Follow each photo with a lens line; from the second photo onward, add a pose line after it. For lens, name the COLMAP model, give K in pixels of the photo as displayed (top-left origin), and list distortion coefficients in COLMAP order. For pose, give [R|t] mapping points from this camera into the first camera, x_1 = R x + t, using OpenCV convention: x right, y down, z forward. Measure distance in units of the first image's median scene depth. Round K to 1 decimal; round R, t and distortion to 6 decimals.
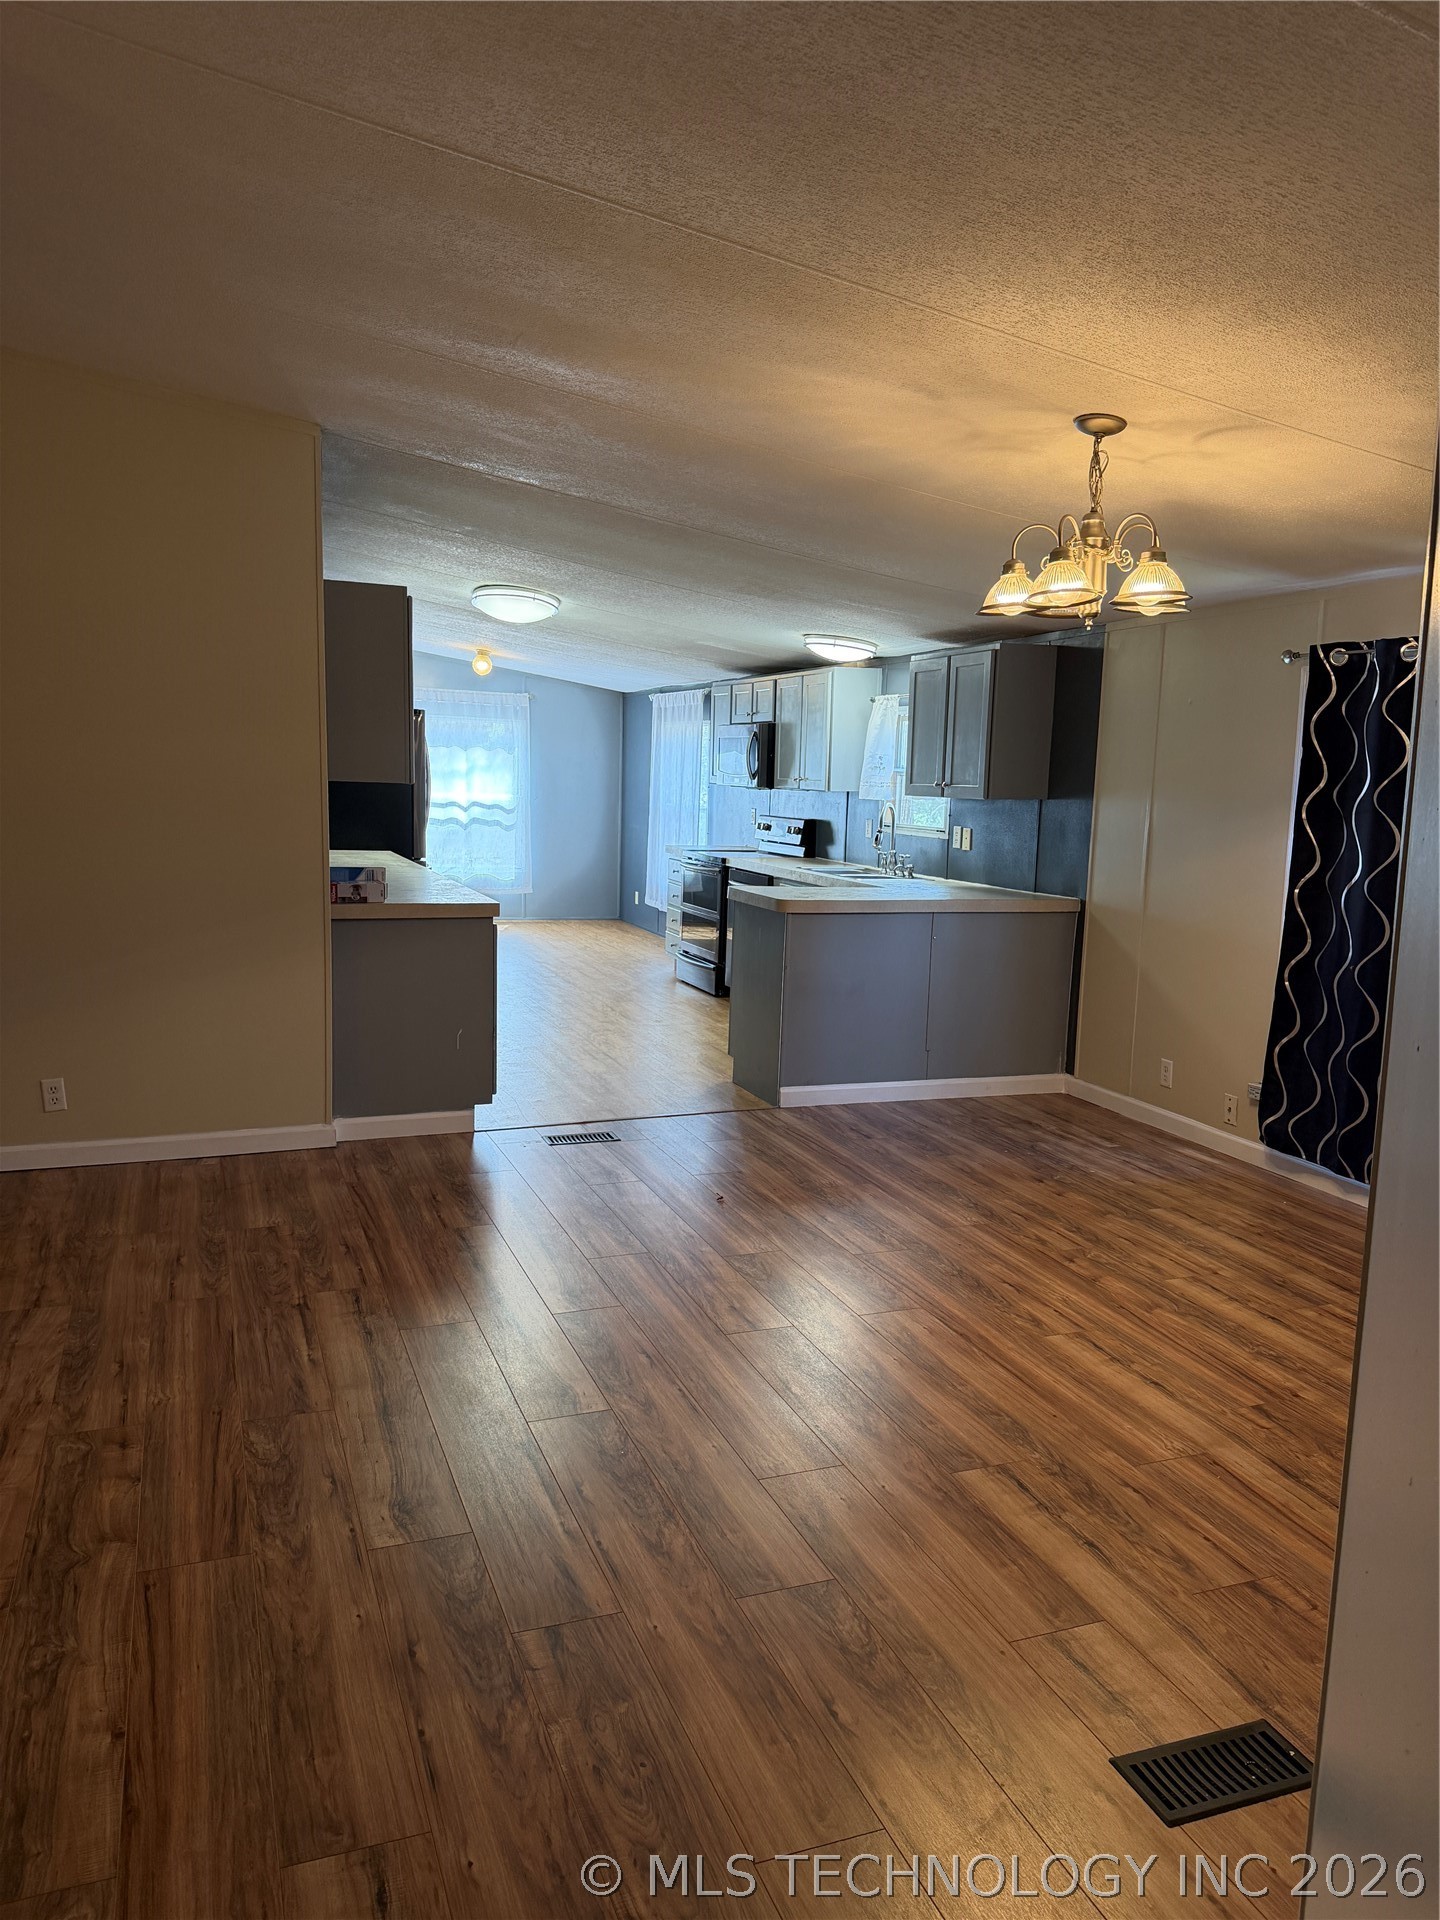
lens RADIAL K [[1363.7, 0, 717.1], [0, 1363.7, 961.0], [0, 0, 1]] dist [0.014329, -0.002760]
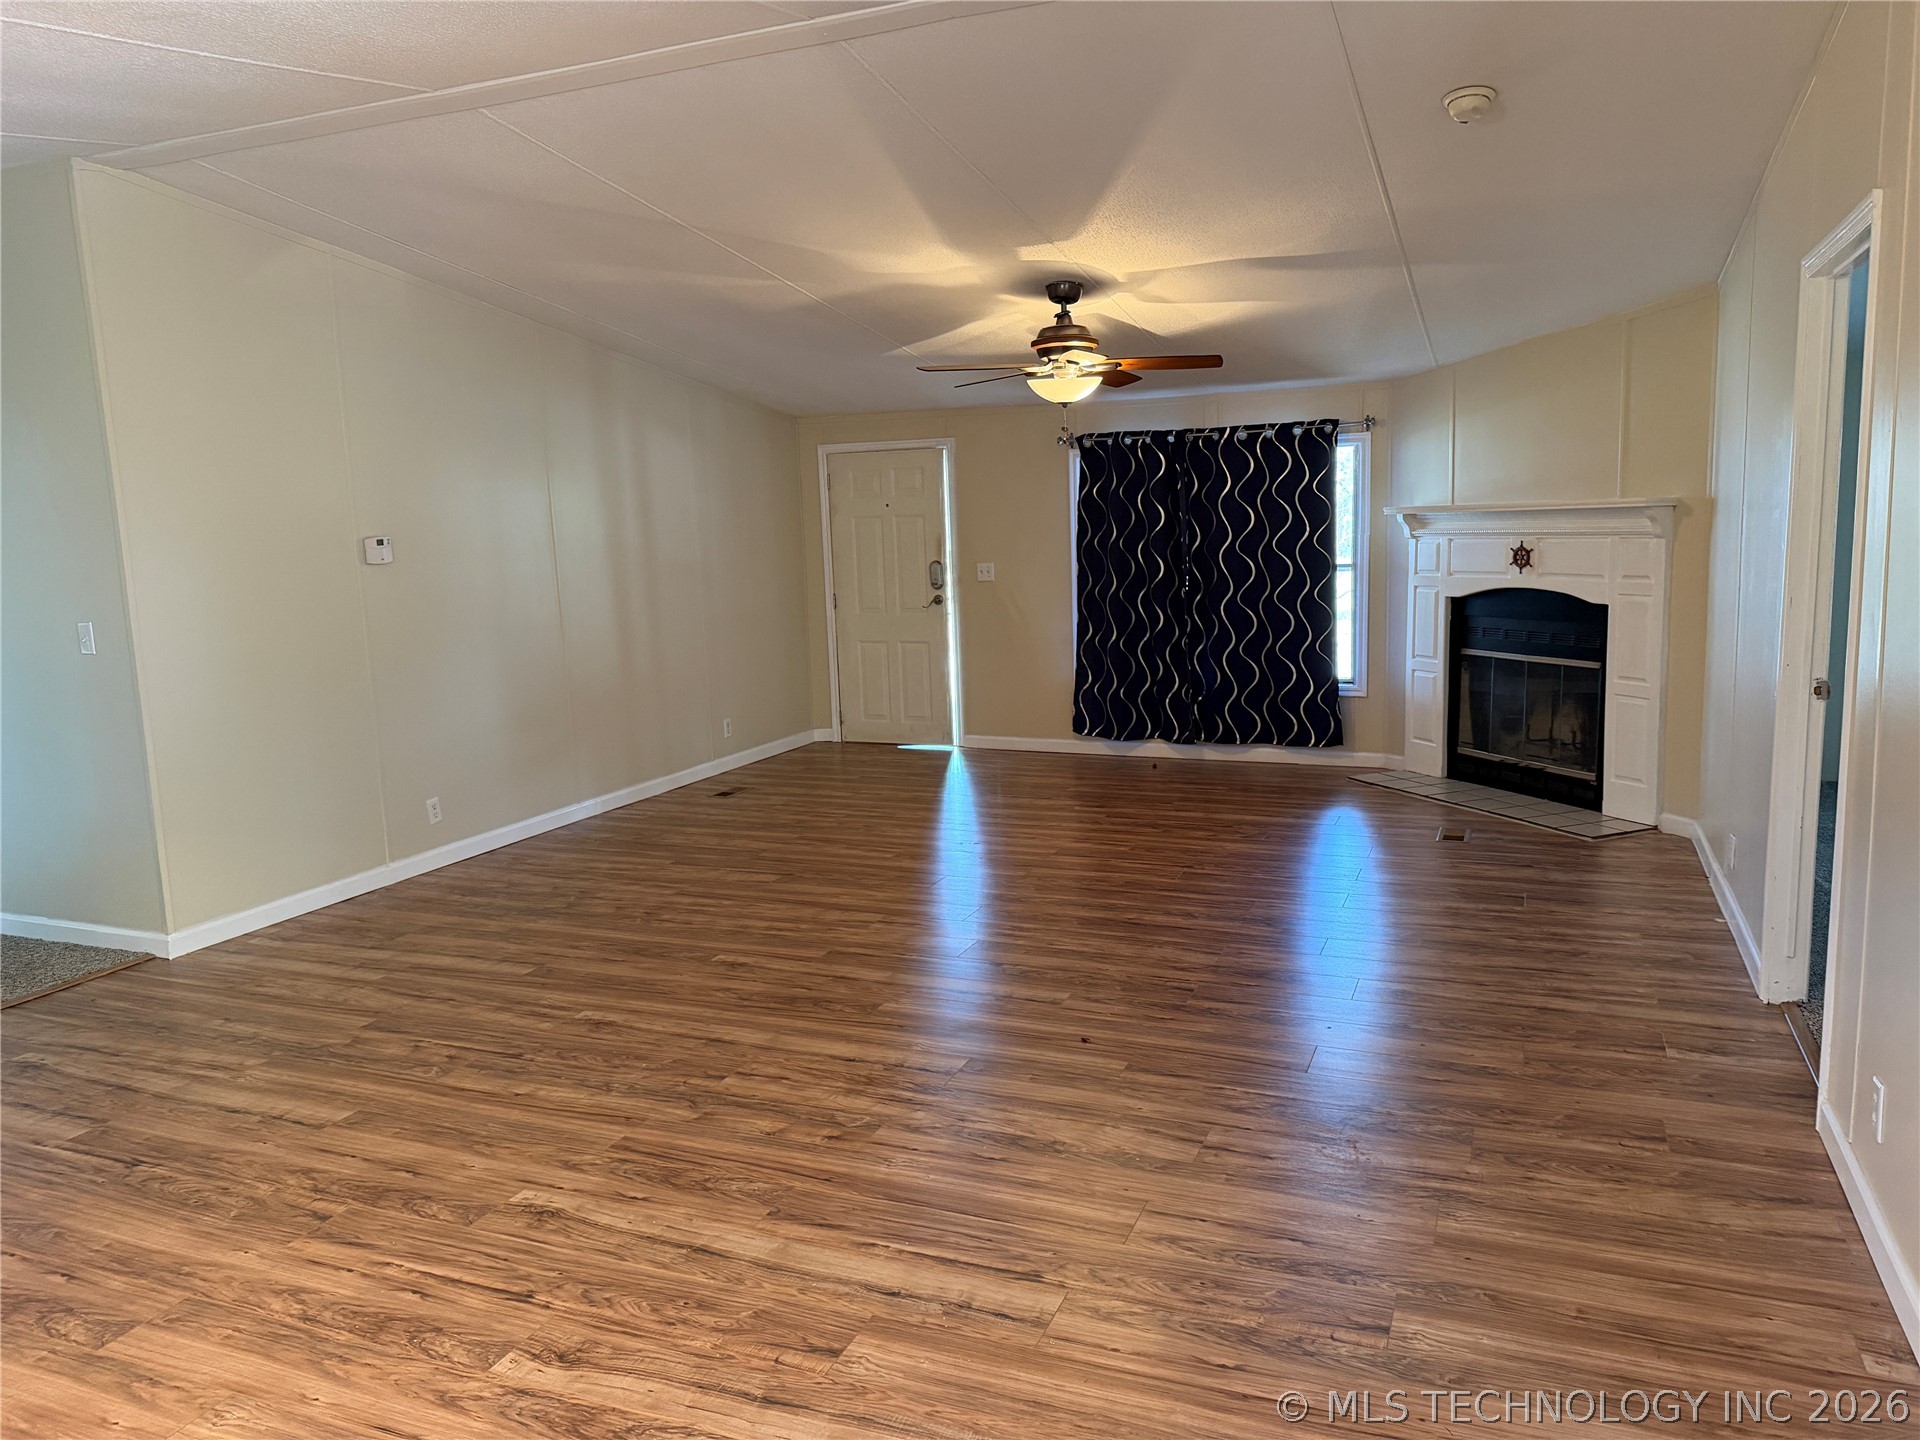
lens RADIAL K [[1363.7, 0, 961.5], [0, 1363.7, 718.2], [0, 0, 1]] dist [0.014329, -0.002760]
pose [[-0.691057, 0.113379, -0.713853, 0.295507], [-0.075036, 0.971031, 0.226865, -0.281008], [0.718895, 0.210342, -0.662530, 1.883473]]
